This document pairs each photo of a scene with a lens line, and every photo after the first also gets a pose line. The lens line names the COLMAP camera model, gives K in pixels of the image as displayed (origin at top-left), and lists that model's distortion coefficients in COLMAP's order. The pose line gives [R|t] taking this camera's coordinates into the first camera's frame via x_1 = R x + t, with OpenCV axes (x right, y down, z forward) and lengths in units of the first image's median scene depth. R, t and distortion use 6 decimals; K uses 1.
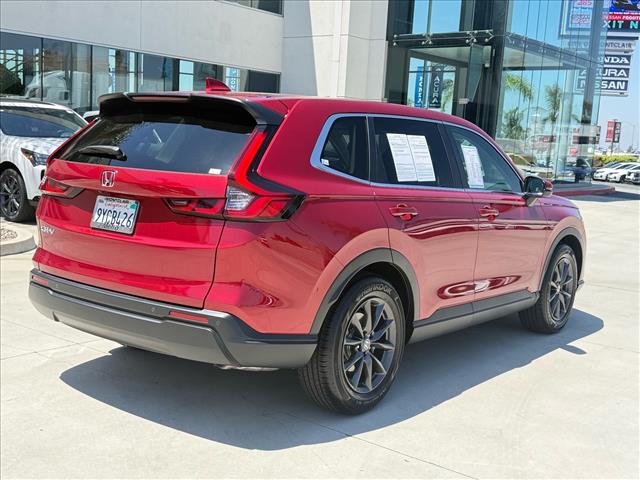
lens RADIAL K [[808.7, 0, 320.0], [0, 808.7, 240.0], [0, 0, 1]] dist [0.088882, 0.004169]
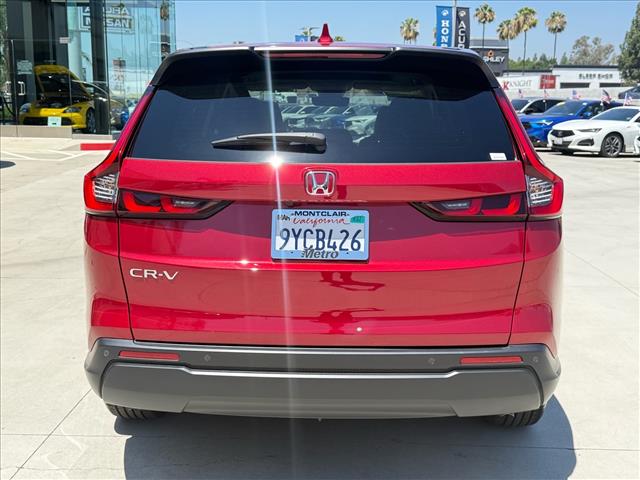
lens RADIAL K [[808.7, 0, 320.0], [0, 808.7, 240.0], [0, 0, 1]] dist [0.088882, 0.004169]
pose [[0.807077, -0.154226, 0.569948, -0.623103], [0.112038, 0.987748, 0.108630, -0.097981], [-0.579719, -0.023817, 0.814468, 0.453386]]
